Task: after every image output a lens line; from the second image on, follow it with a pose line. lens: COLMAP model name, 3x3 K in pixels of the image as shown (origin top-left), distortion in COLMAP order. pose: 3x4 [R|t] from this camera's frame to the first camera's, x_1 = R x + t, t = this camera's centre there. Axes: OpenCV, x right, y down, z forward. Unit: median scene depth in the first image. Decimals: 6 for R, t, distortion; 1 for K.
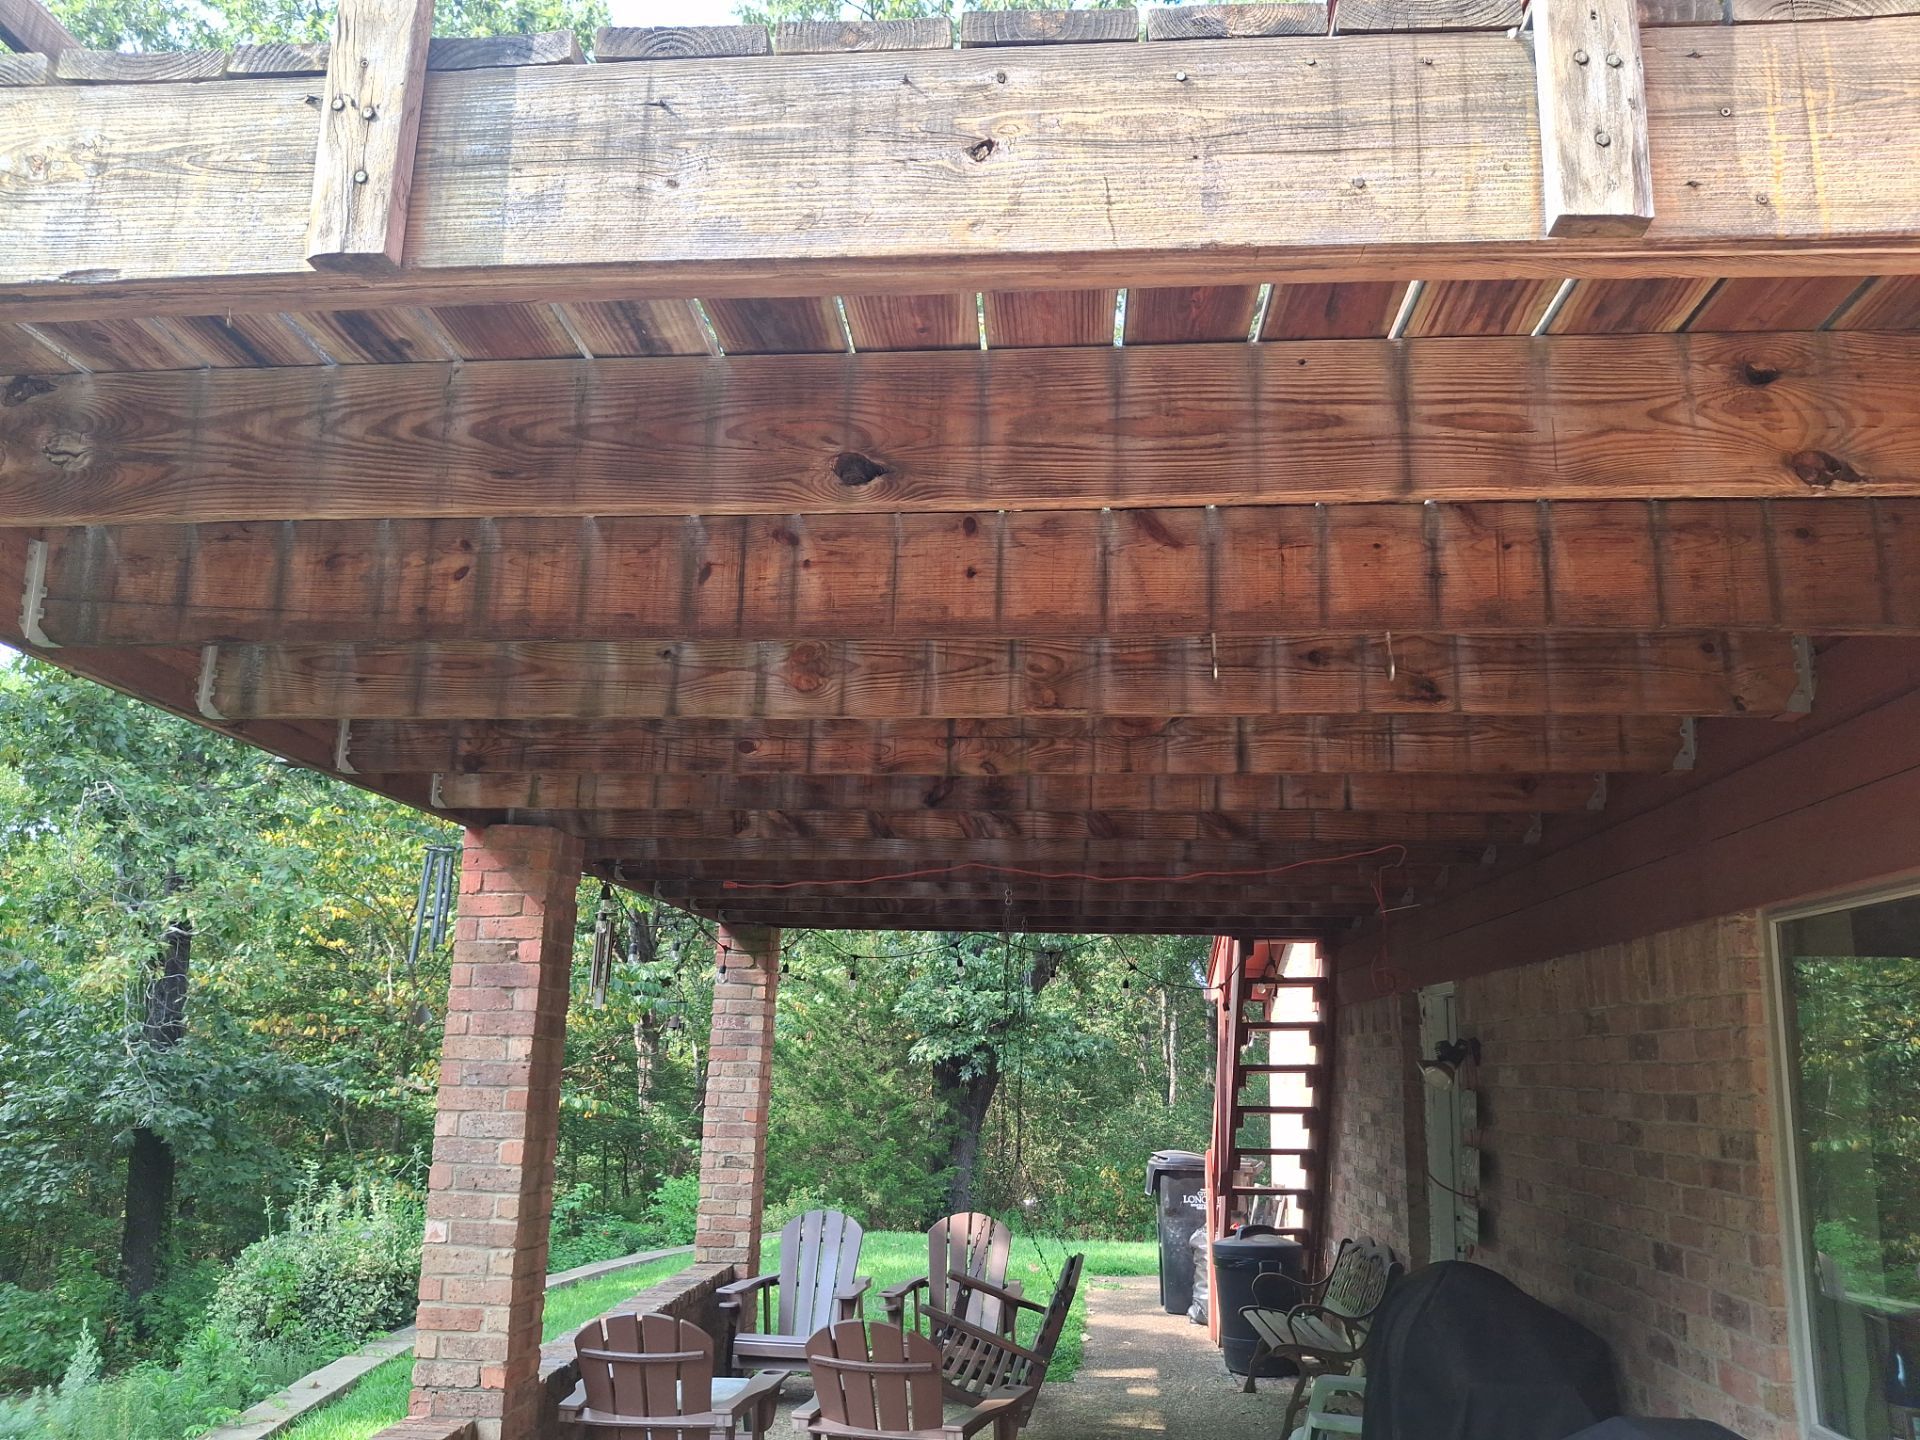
lens RADIAL K [[1359.5, 0, 956.2], [0, 1359.5, 668.2], [0, 0, 1]] dist [0.048677, -0.167245]
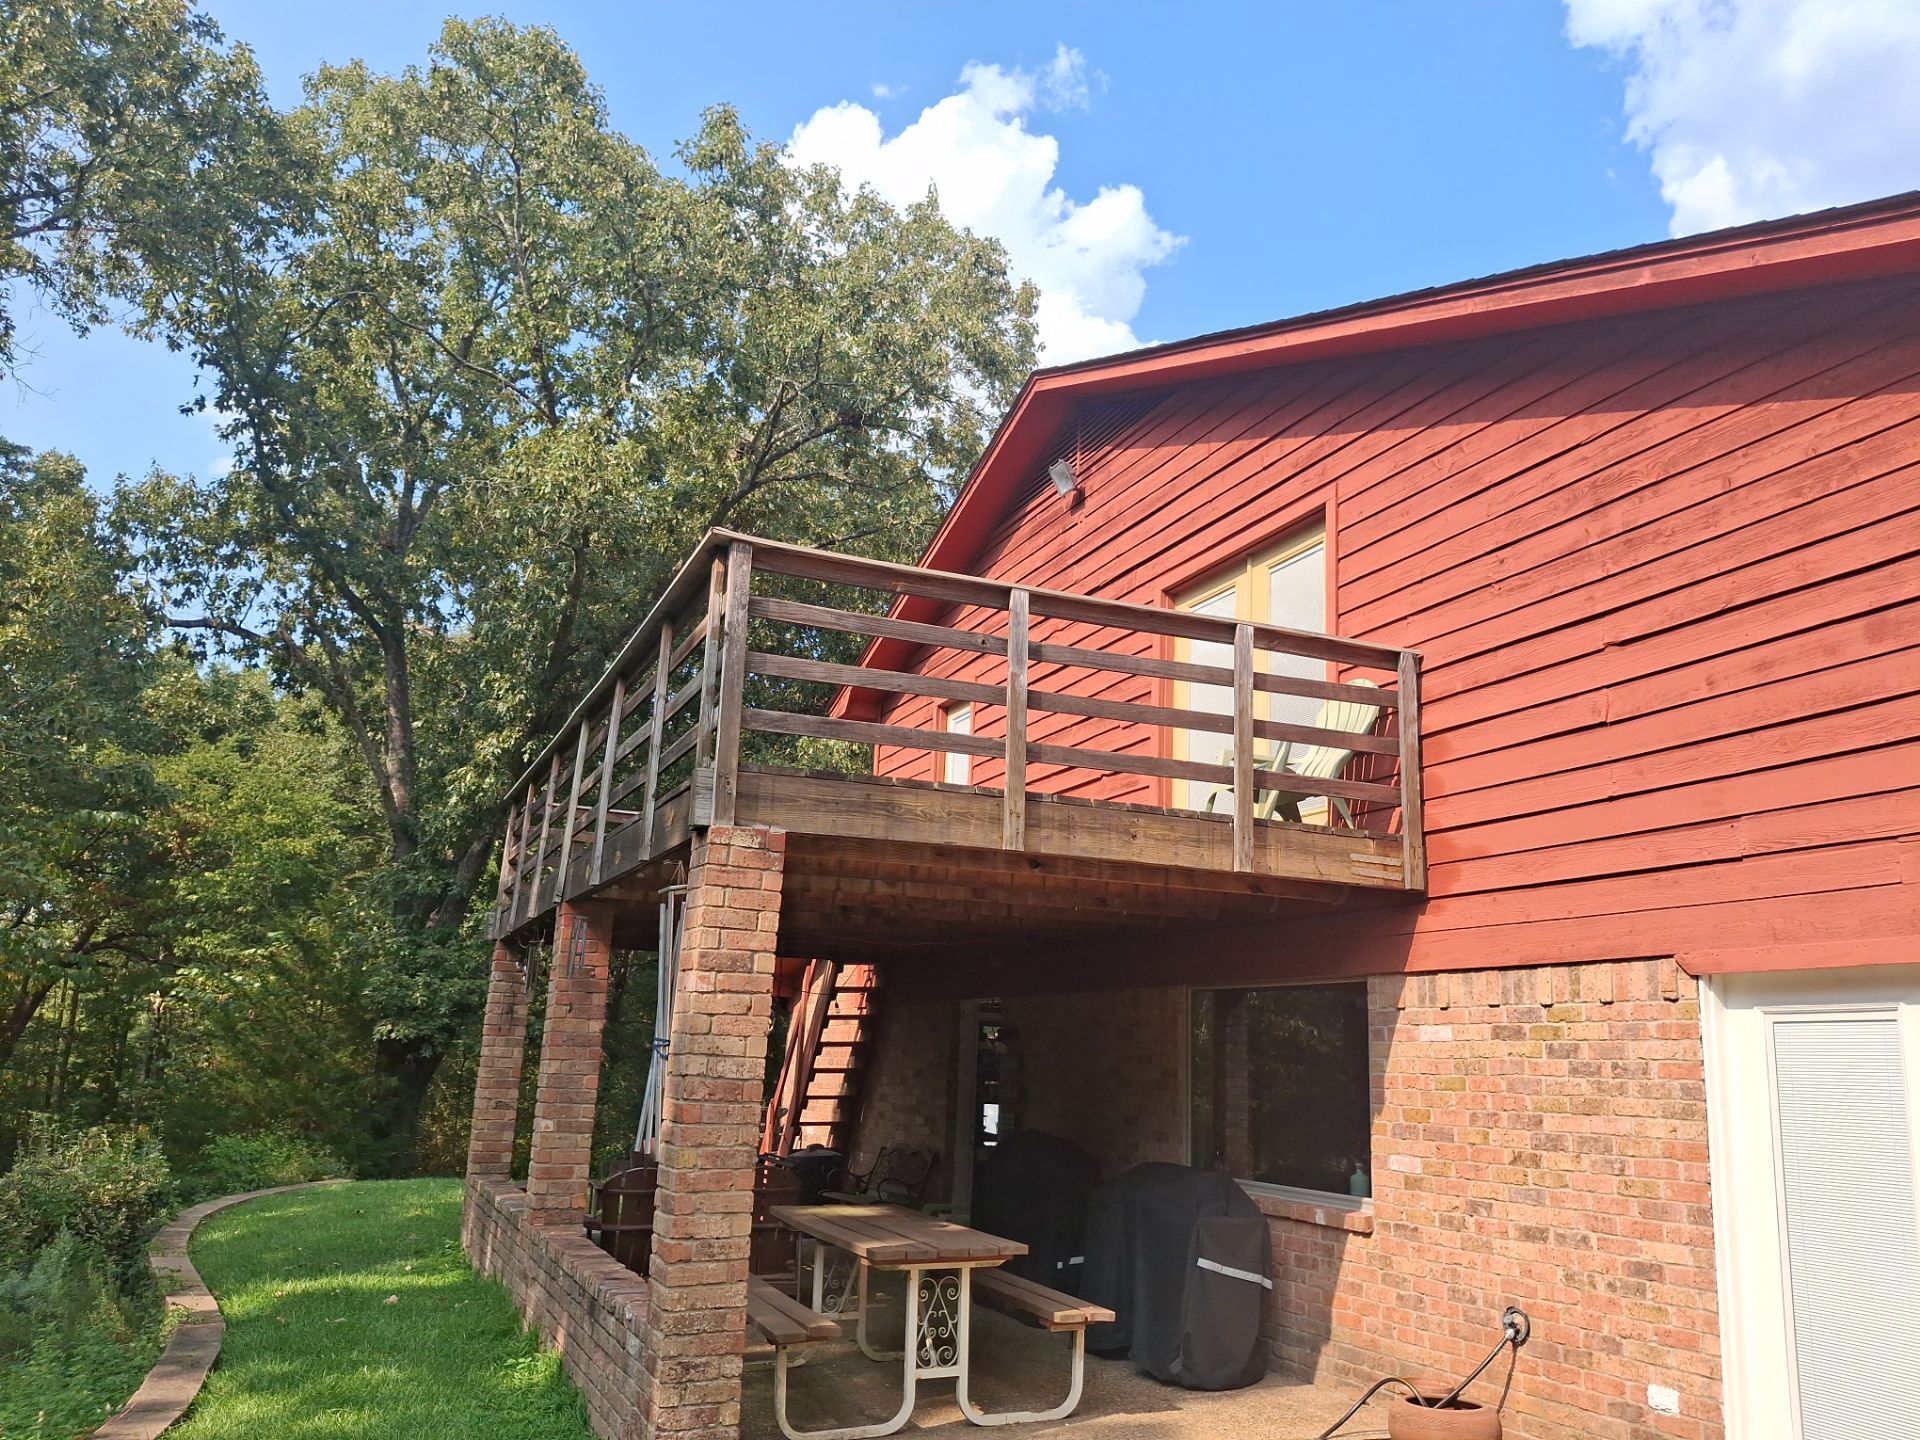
lens RADIAL K [[1356.7, 0, 960.0], [0, 1356.7, 720.0], [0, 0, 1]] dist [0.018889, -0.123045]
pose [[0.884337, 0.114661, 0.452548, -0.759887], [-0.134757, 0.990802, 0.012294, -0.216467], [-0.446976, -0.071856, 0.891655, -0.812011]]
